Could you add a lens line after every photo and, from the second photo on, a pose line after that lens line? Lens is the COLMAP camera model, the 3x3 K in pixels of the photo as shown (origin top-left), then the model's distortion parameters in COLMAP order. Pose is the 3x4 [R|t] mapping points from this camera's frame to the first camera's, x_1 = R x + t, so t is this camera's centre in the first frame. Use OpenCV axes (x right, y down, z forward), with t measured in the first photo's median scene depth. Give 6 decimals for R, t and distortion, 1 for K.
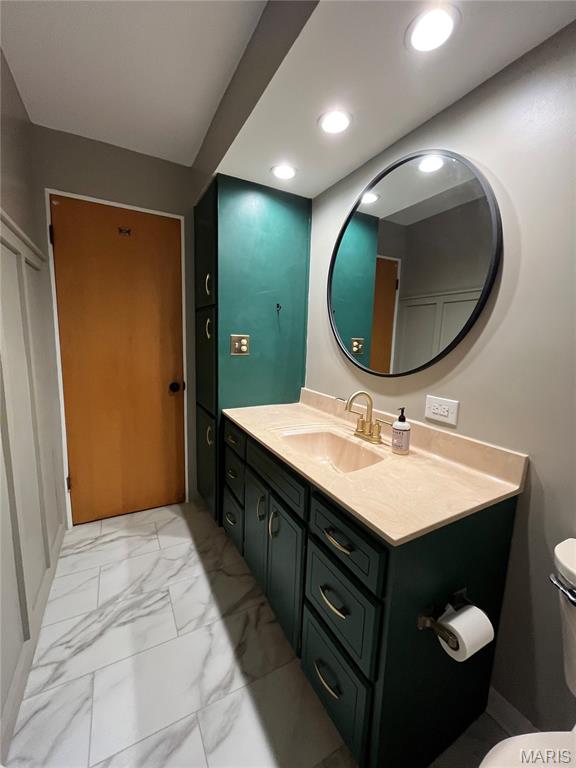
lens RADIAL K [[312.9, 0, 288.8], [0, 312.9, 385.6], [0, 0, 1]] dist [-0.000174, -0.000360]
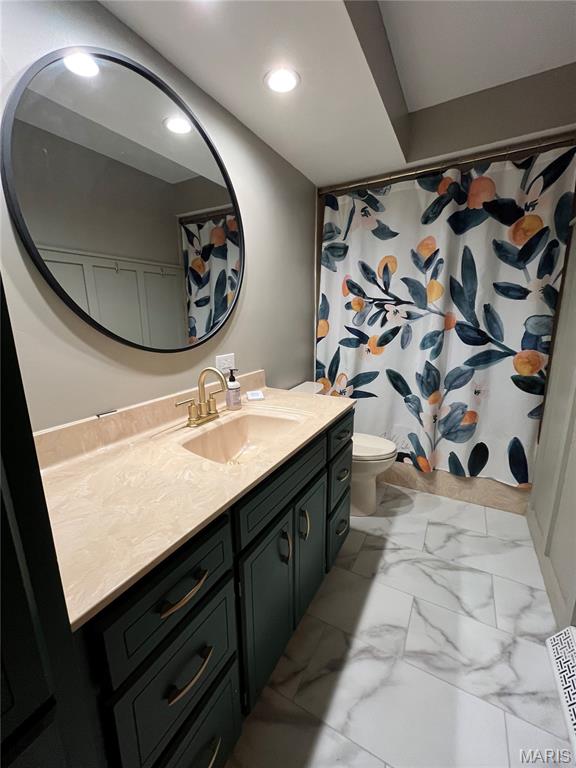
lens RADIAL K [[312.9, 0, 288.2], [0, 312.9, 380.7], [0, 0, 1]] dist [-0.000174, -0.000360]
pose [[-0.535923, -0.200170, 0.820194, -0.659144], [0.119352, 0.943768, 0.308314, -0.207984], [-0.835788, 0.263124, -0.481896, 1.350782]]
